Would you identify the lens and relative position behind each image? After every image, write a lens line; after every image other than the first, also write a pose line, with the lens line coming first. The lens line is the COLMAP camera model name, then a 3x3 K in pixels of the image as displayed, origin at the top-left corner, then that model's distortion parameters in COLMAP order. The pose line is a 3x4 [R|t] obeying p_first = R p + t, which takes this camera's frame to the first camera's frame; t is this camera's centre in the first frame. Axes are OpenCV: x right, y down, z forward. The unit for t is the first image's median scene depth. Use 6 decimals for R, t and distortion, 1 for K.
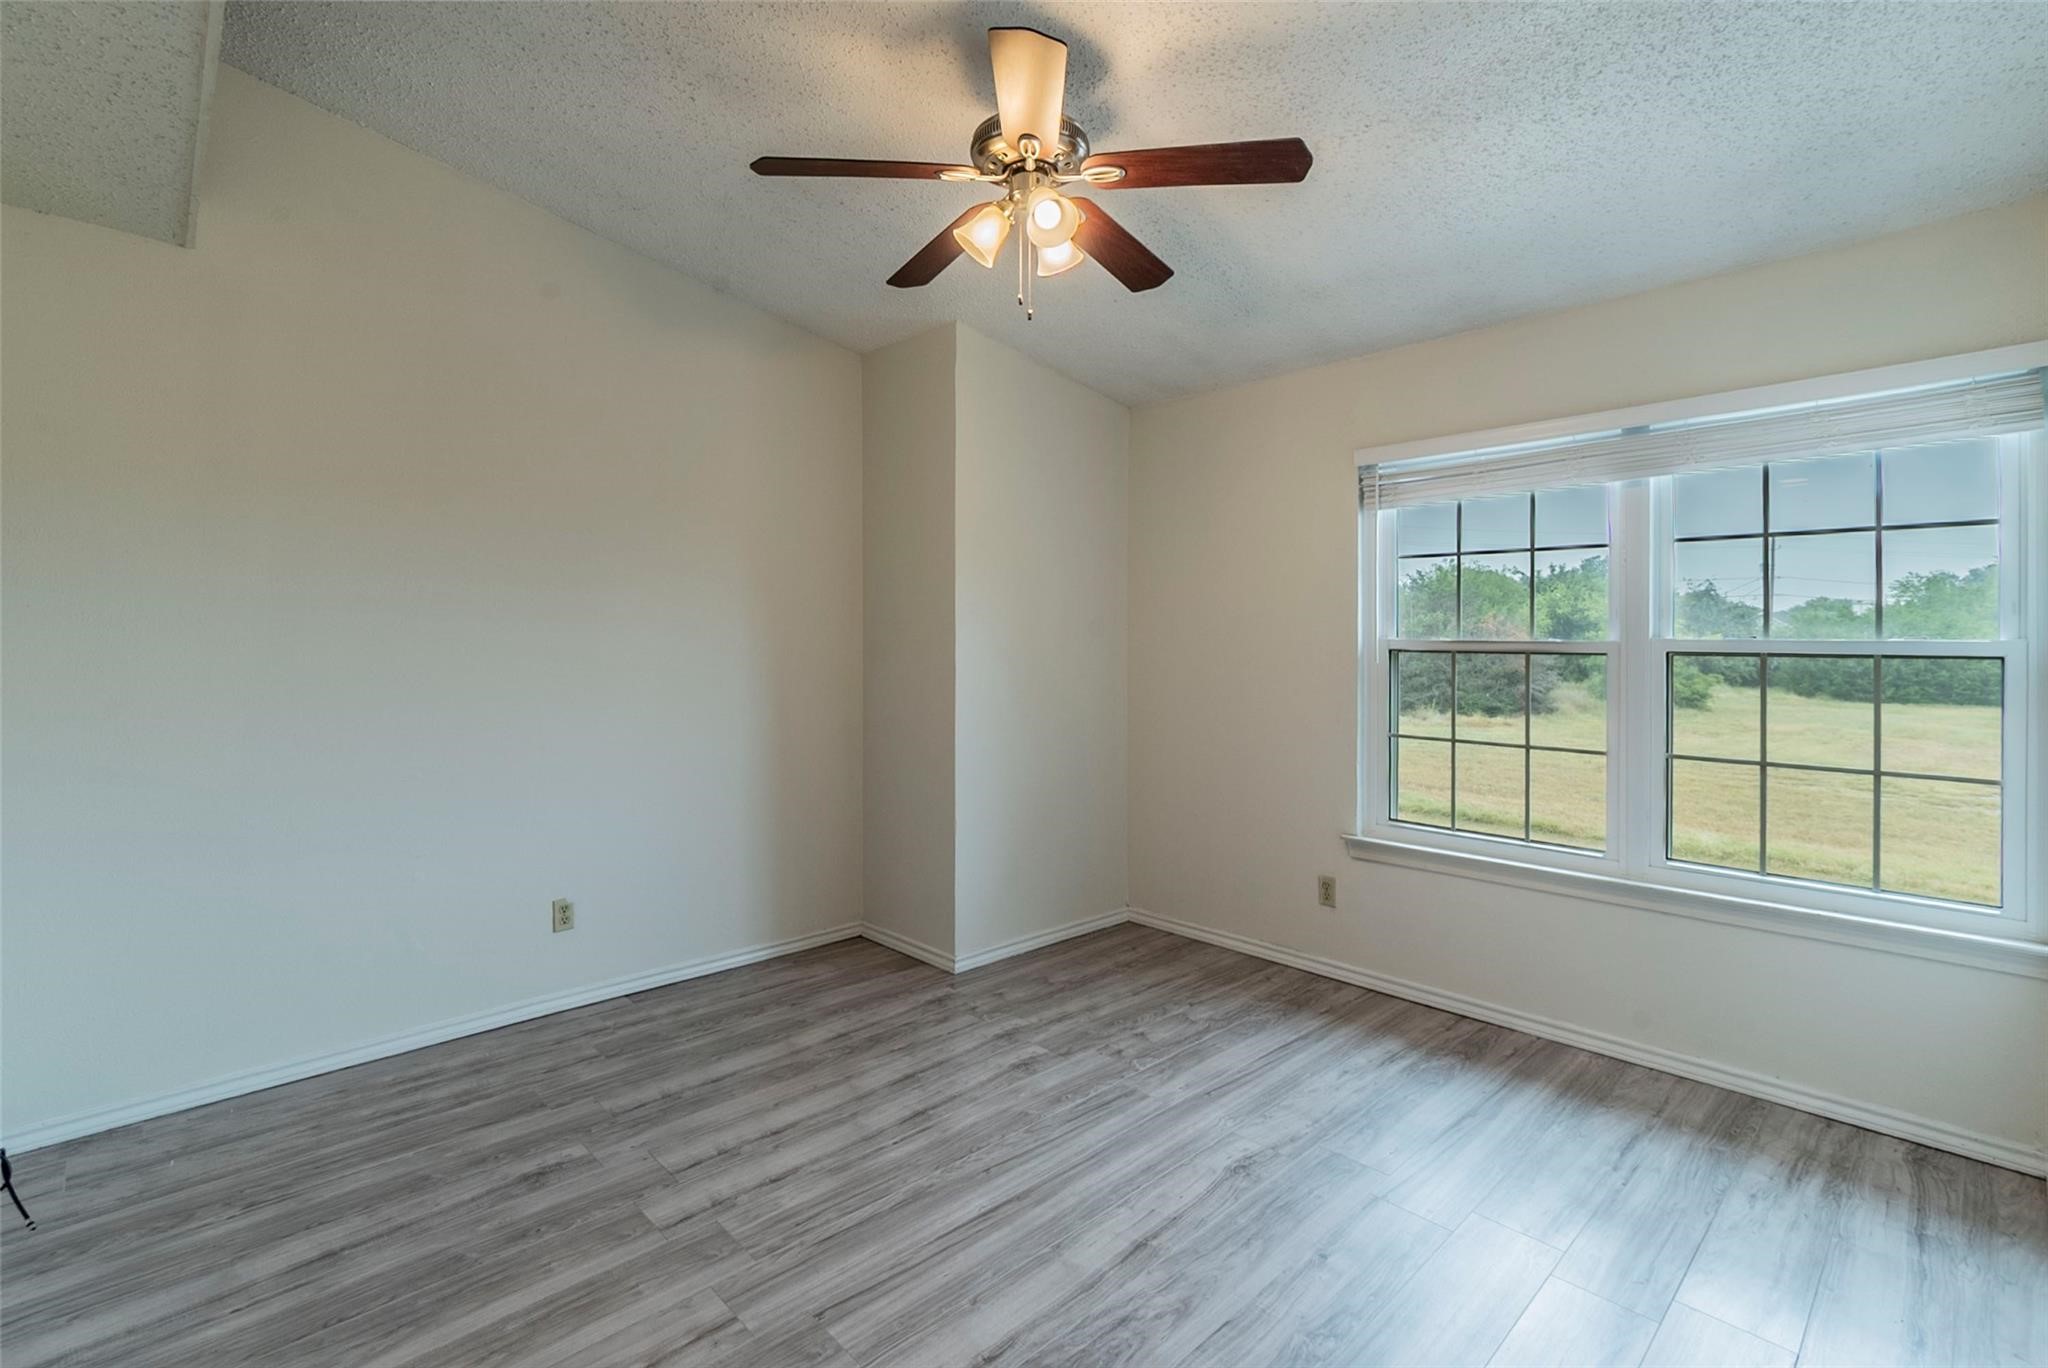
lens RADIAL K [[936.1, 0, 1017.8], [0, 936.1, 639.3], [0, 0, 1]] dist [-0.003772, 0.000744]
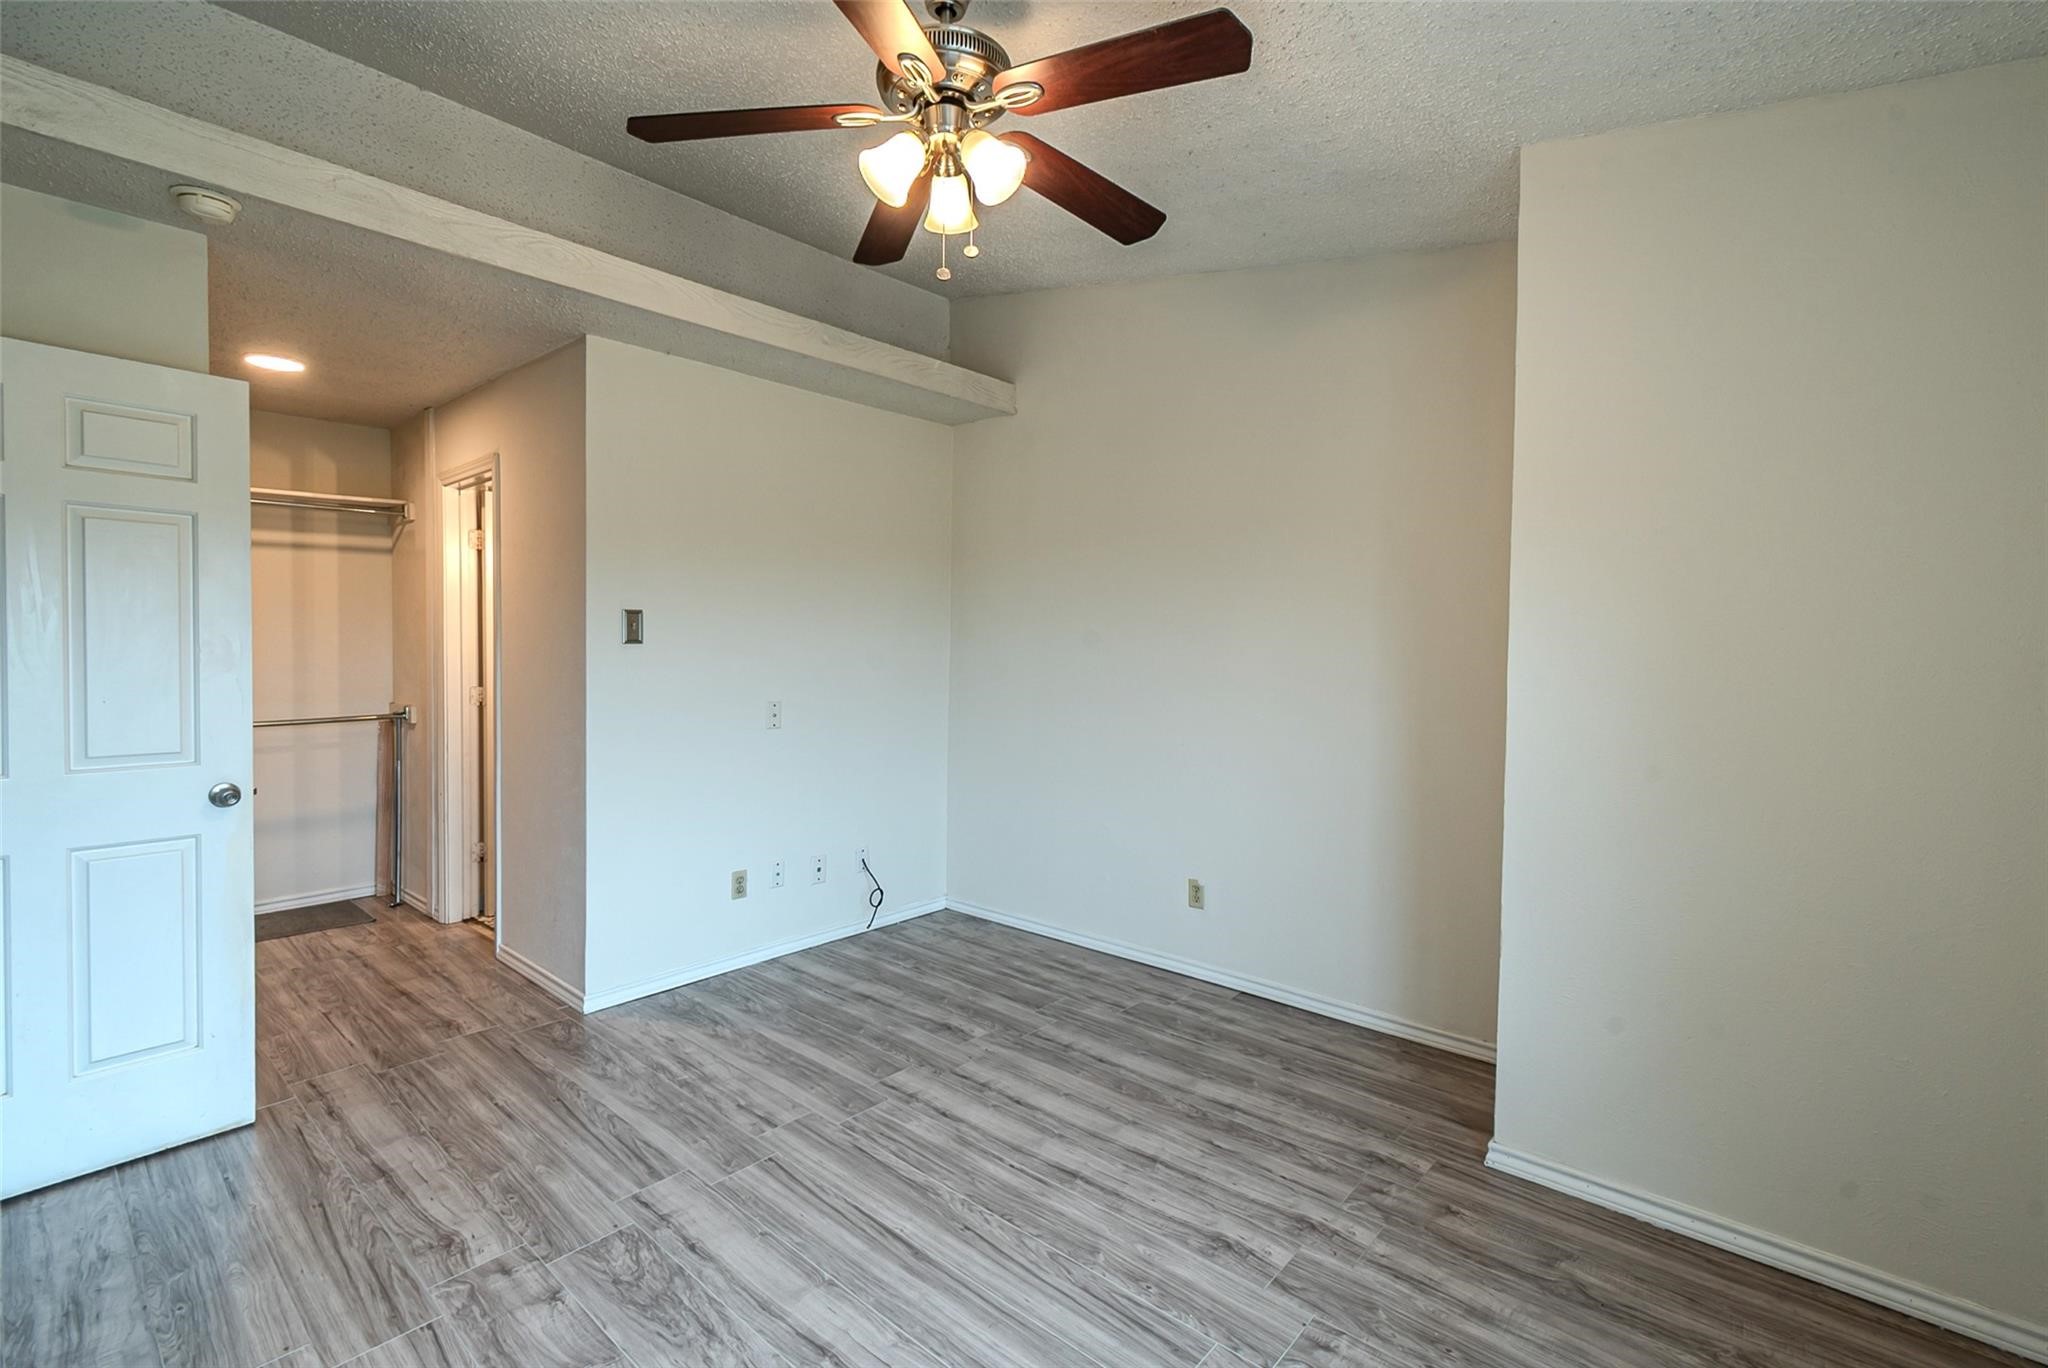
lens RADIAL K [[936.1, 0, 1022.7], [0, 936.1, 673.0], [0, 0, 1]] dist [-0.003772, 0.000744]
pose [[0.077044, 0.027618, -0.996645, 0.770311], [-0.014554, 0.999541, 0.026573, -0.000263], [0.996921, 0.012458, 0.077411, 0.866761]]
